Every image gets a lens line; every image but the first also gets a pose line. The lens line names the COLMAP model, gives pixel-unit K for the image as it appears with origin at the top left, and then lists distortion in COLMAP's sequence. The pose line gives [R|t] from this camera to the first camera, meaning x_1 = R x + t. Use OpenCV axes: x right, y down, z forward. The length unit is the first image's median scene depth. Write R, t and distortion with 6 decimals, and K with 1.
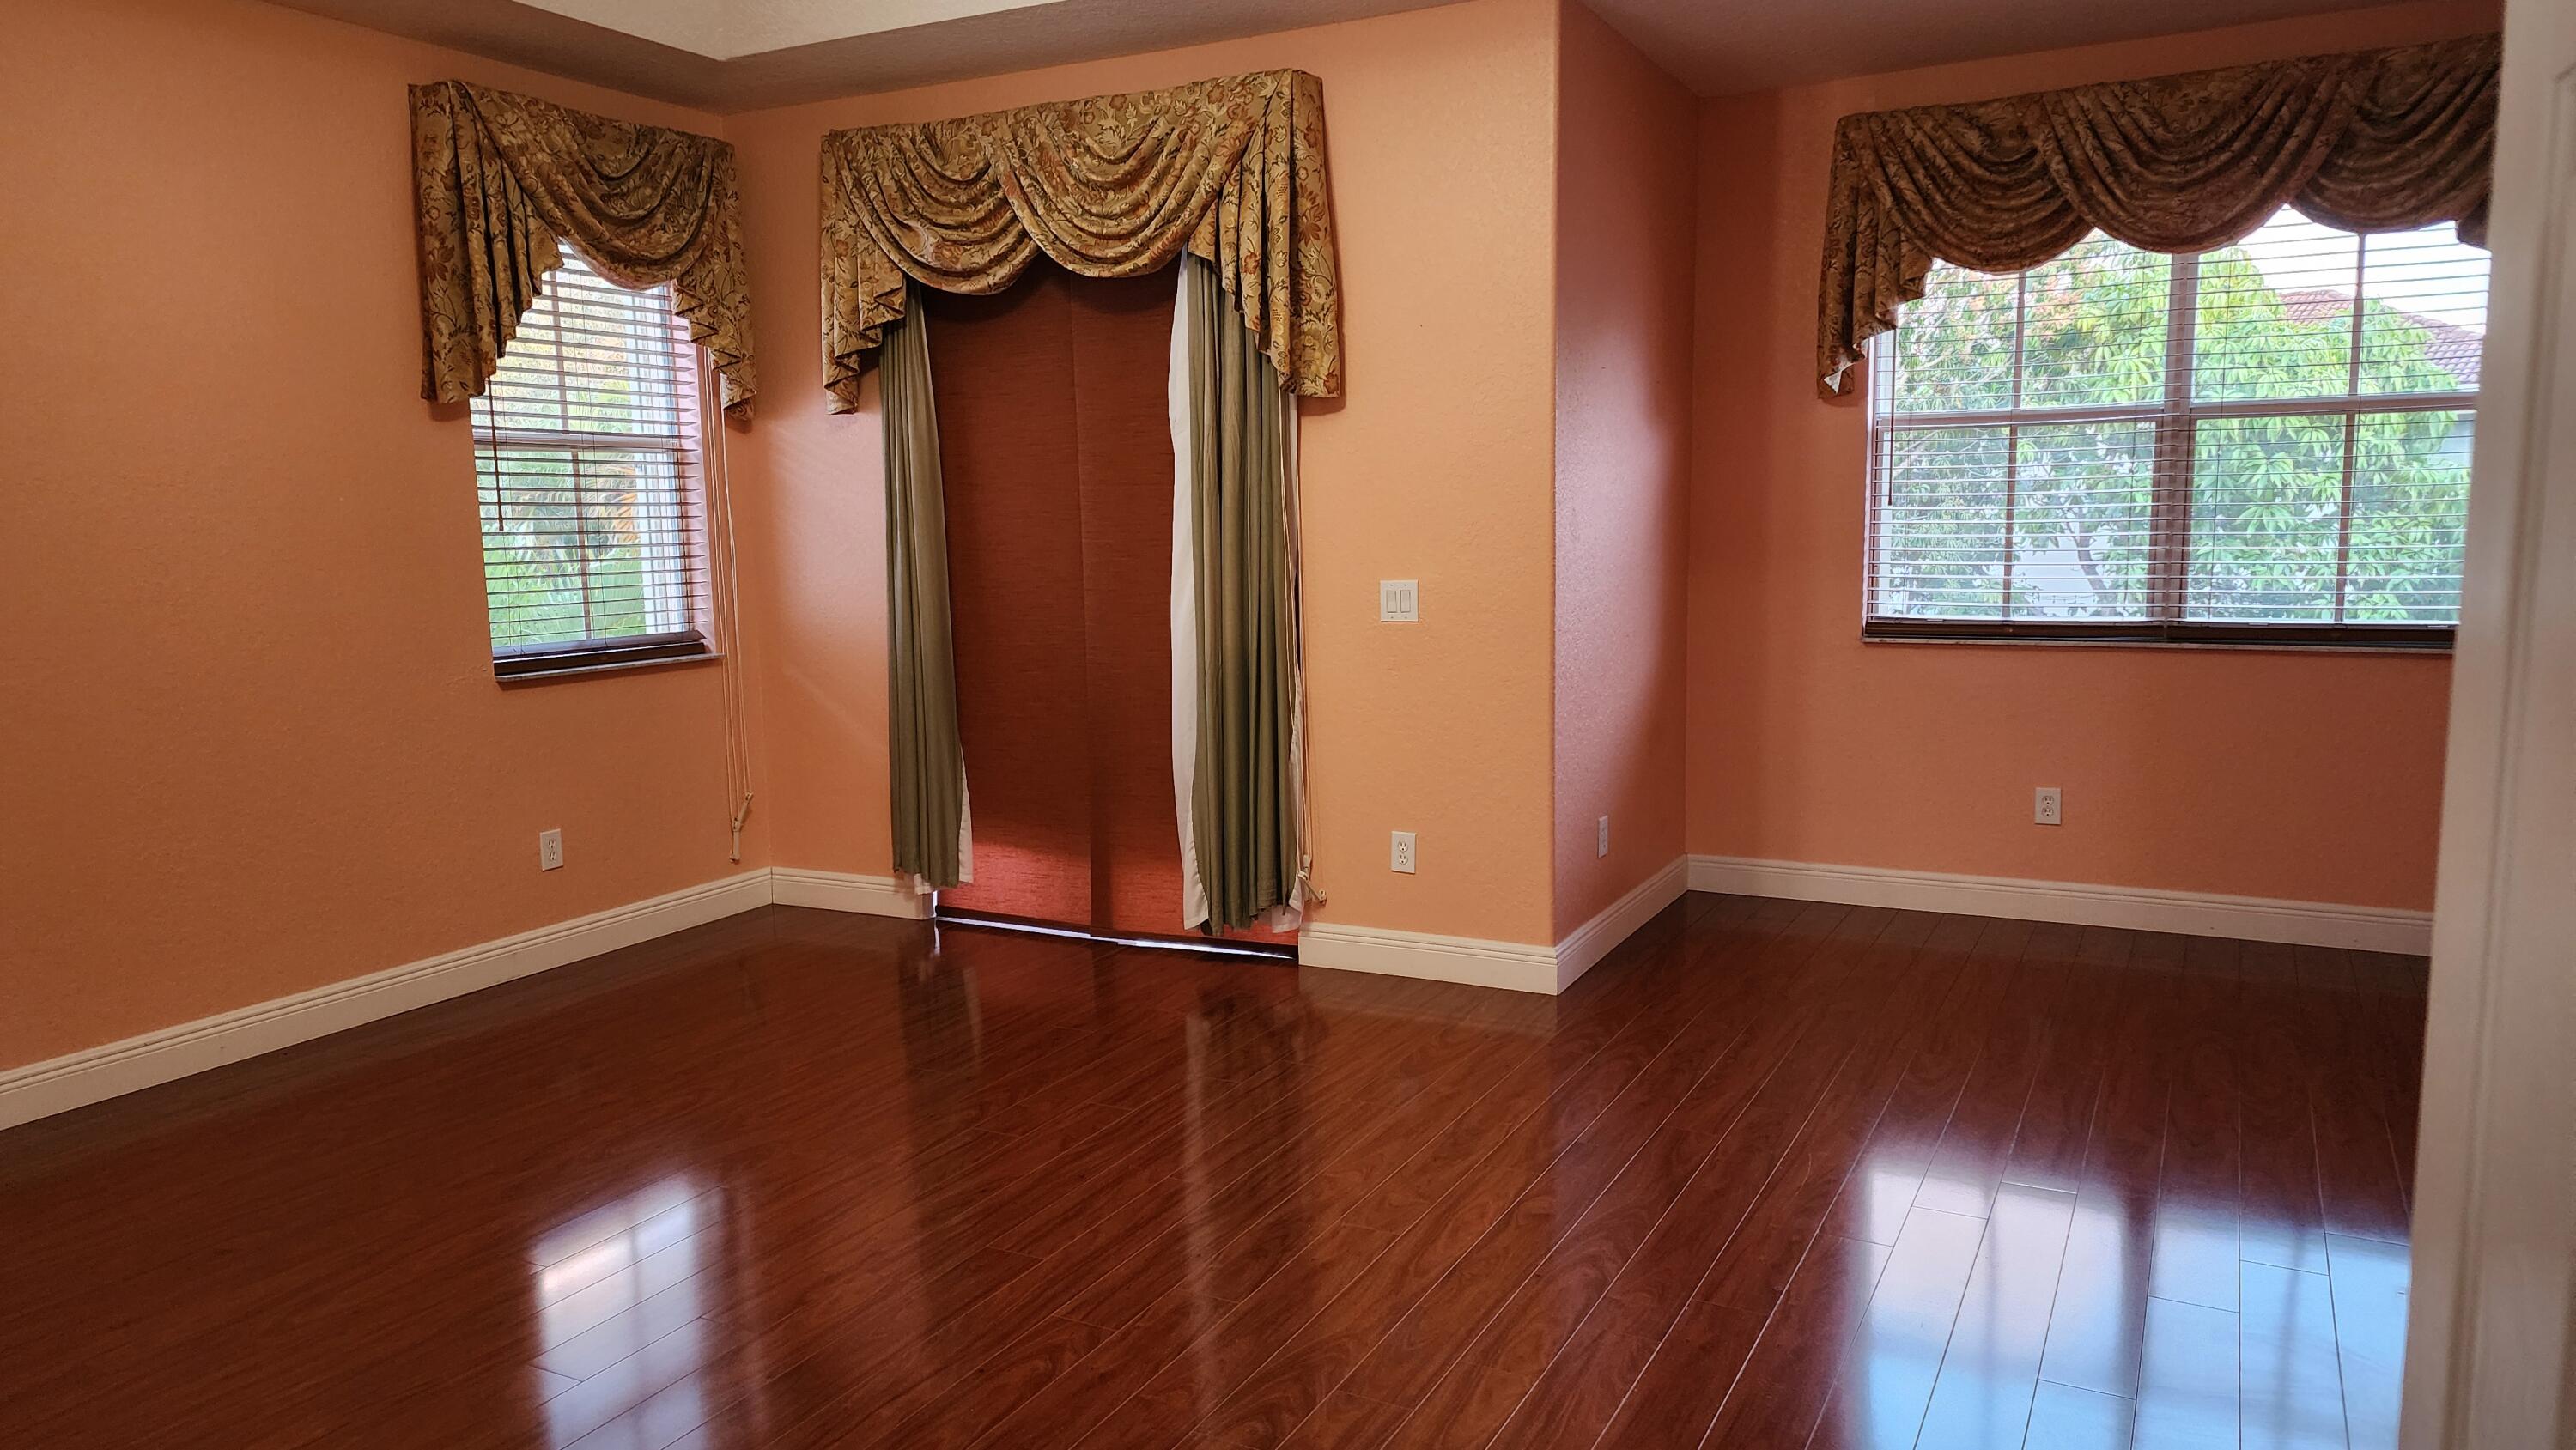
lens RADIAL K [[1750.8, 0, 1288.0], [0, 1750.8, 725.0], [0, 0, 1]] dist [0.091678, -0.085122]
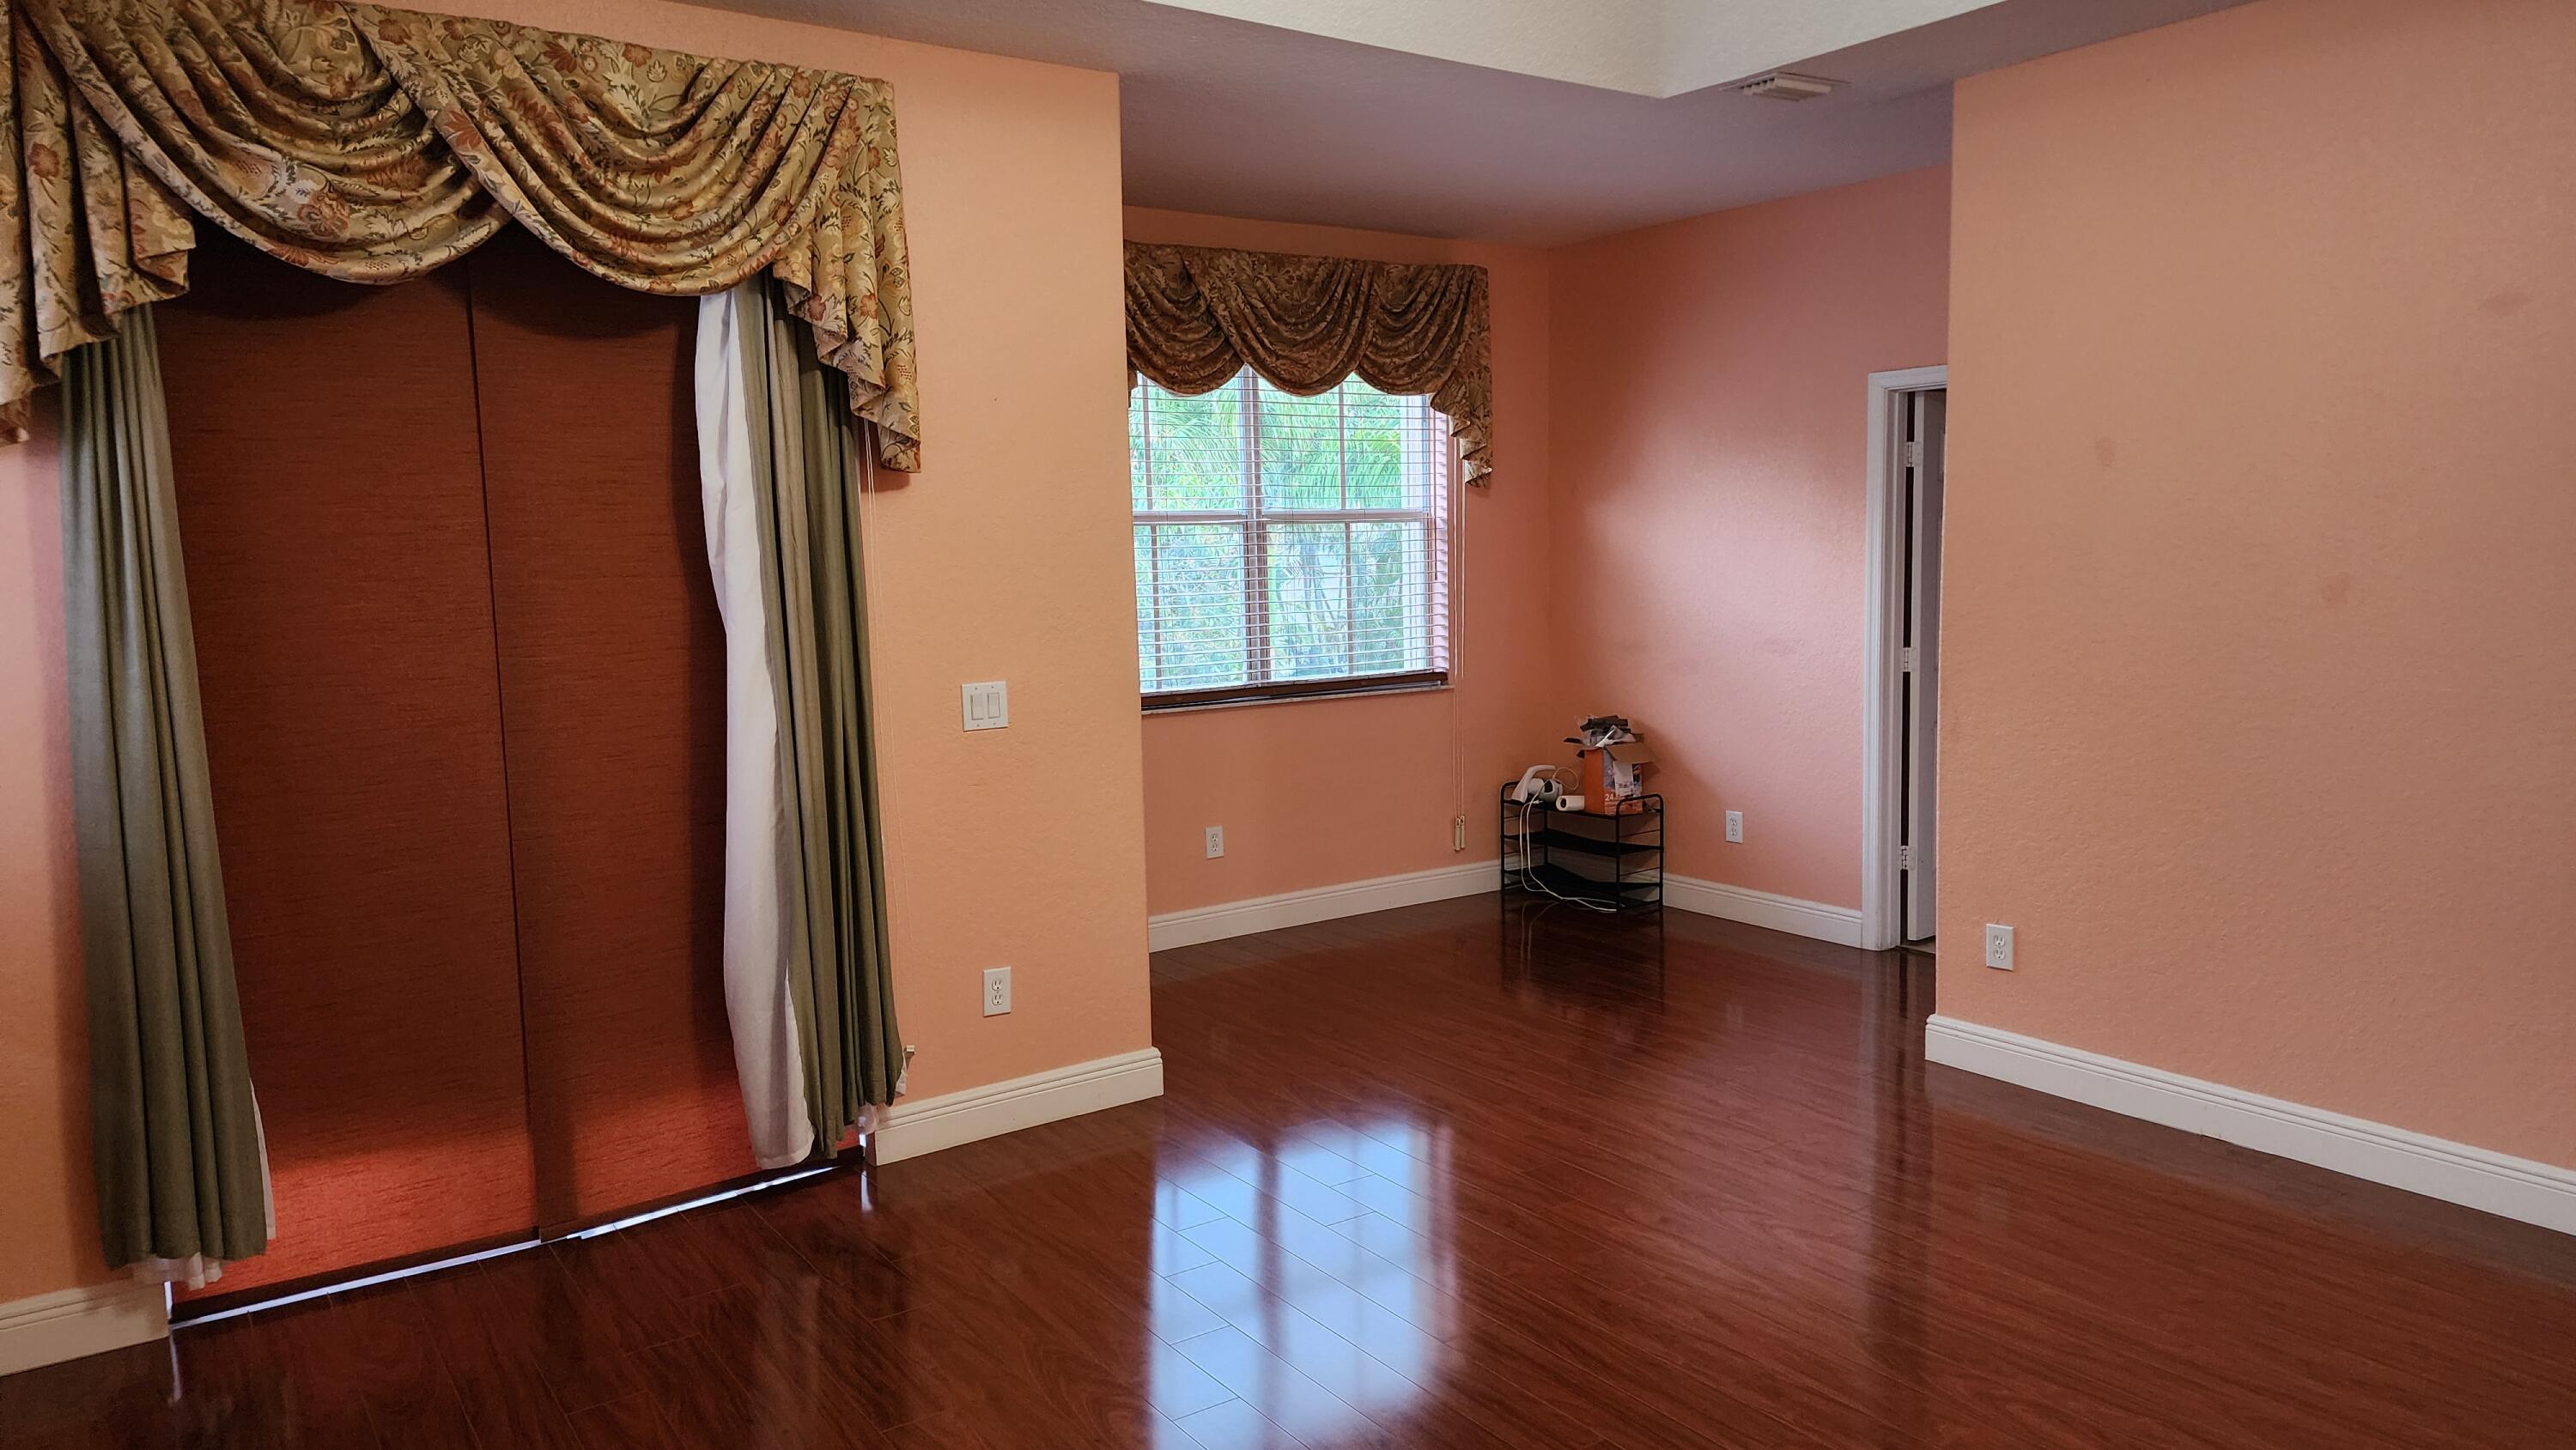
lens RADIAL K [[1750.8, 0, 1288.0], [0, 1750.8, 725.0], [0, 0, 1]] dist [0.091678, -0.085122]
pose [[0.452822, -0.083578, 0.887675, -0.620413], [0.133963, 0.990672, 0.024938, -0.059992], [-0.881479, 0.107623, 0.459795, 0.440657]]
